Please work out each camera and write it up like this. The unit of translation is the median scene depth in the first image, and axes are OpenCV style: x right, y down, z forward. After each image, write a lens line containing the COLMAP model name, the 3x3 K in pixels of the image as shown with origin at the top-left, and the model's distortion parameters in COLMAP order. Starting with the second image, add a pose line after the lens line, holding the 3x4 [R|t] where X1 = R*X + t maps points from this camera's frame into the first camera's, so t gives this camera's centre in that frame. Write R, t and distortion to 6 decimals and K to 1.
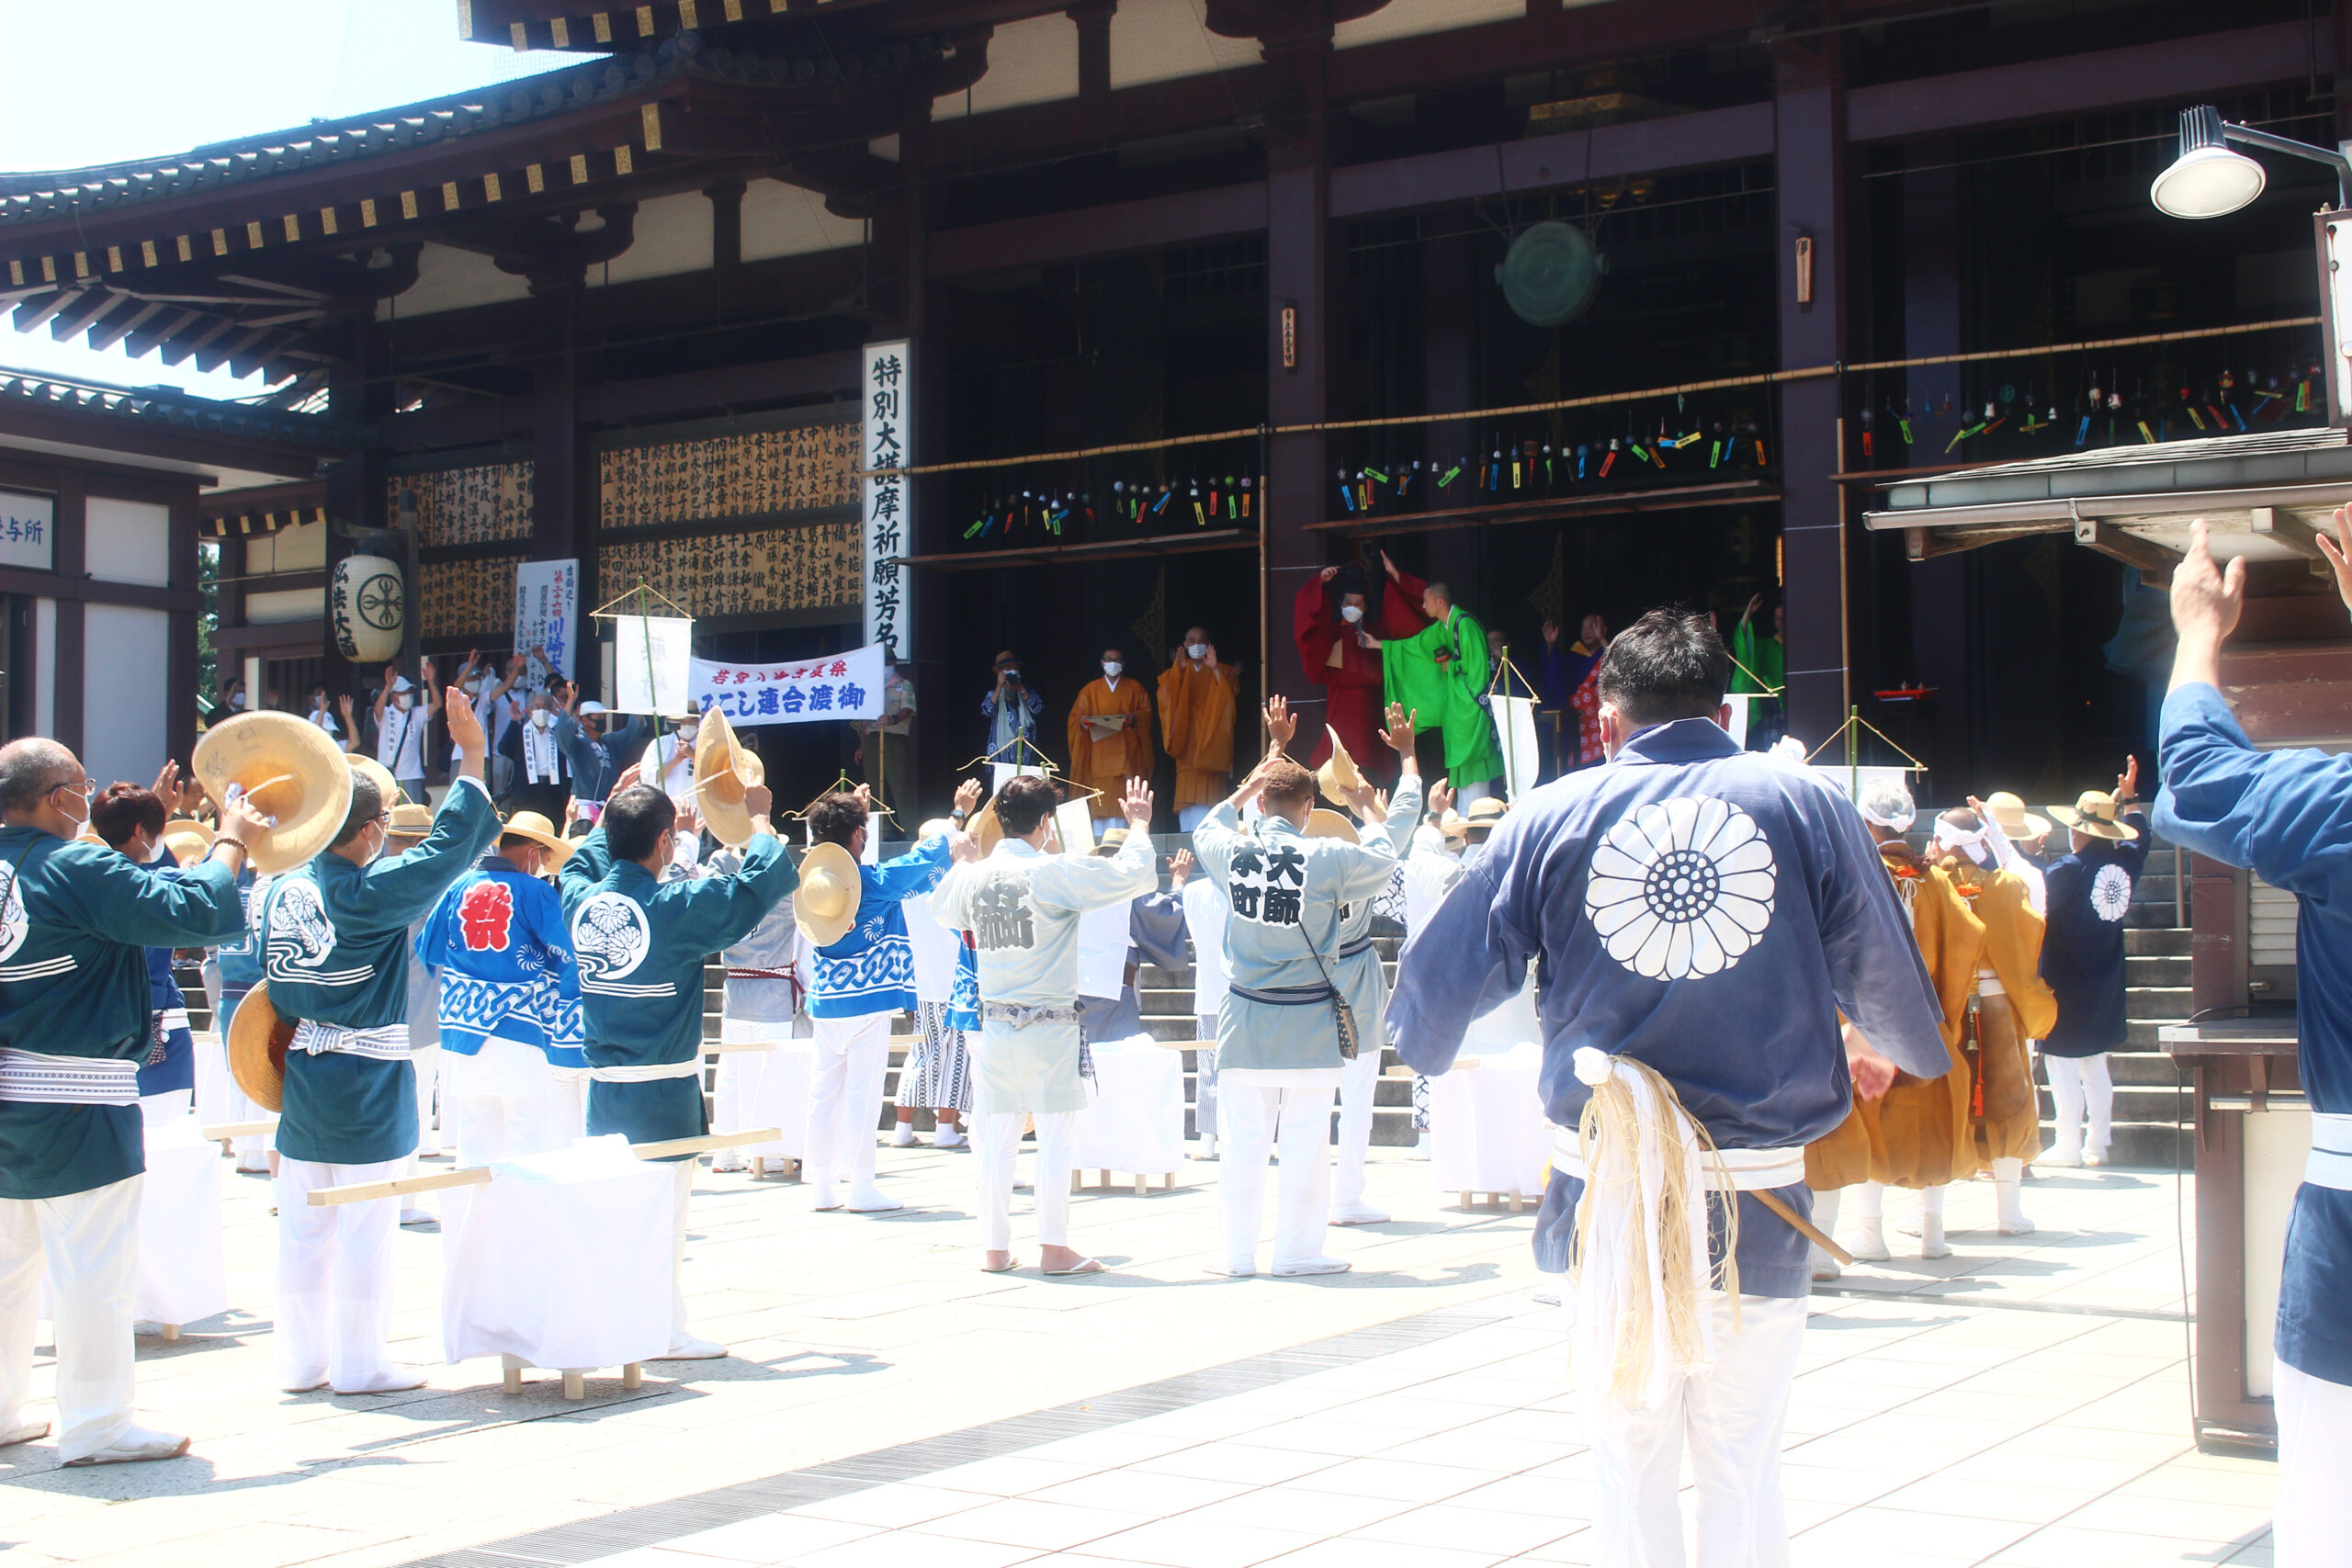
lens RADIAL K [[3399.7, 0, 1176.0], [0, 3399.7, 784.0], [0, 0, 1]] dist [-0.078419, 0.032946]
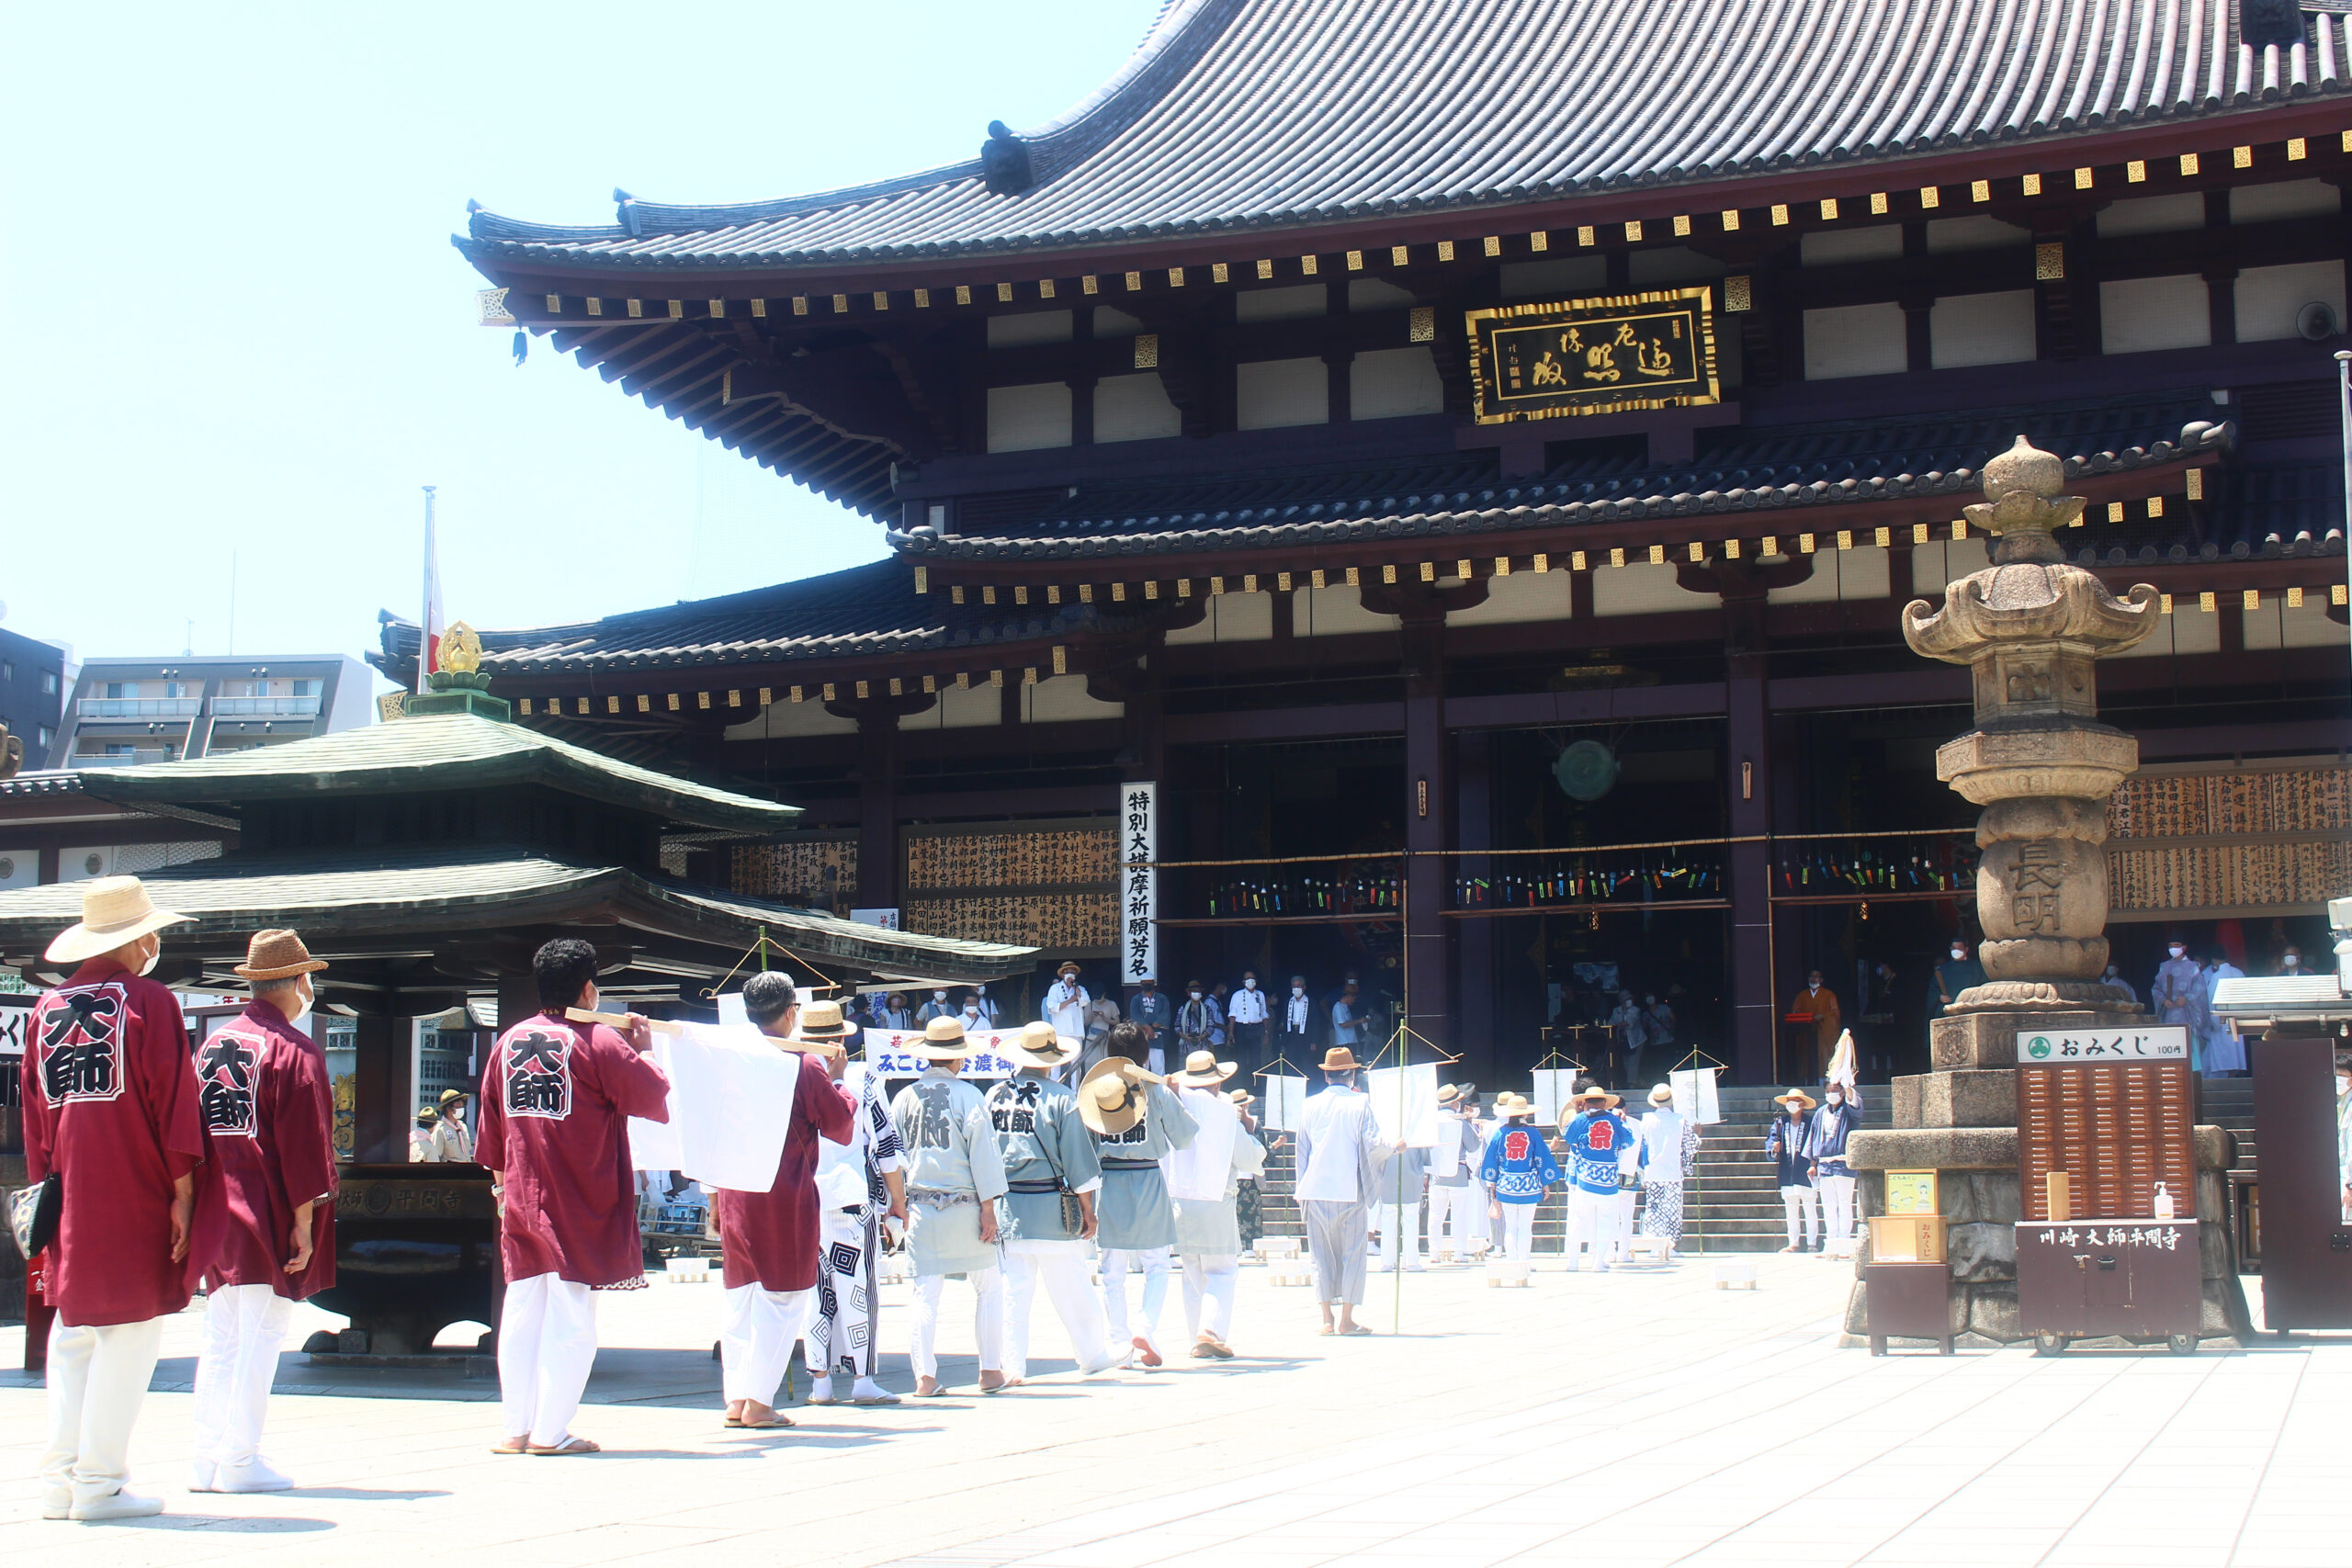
lens RADIAL K [[3399.7, 0, 1176.0], [0, 3399.7, 784.0], [0, 0, 1]] dist [-0.078419, 0.032946]
pose [[0.957140, 0.026153, 0.288441, -0.527504], [-0.009973, 0.998300, -0.057422, -0.037966], [-0.289453, 0.052085, 0.955774, -0.529820]]
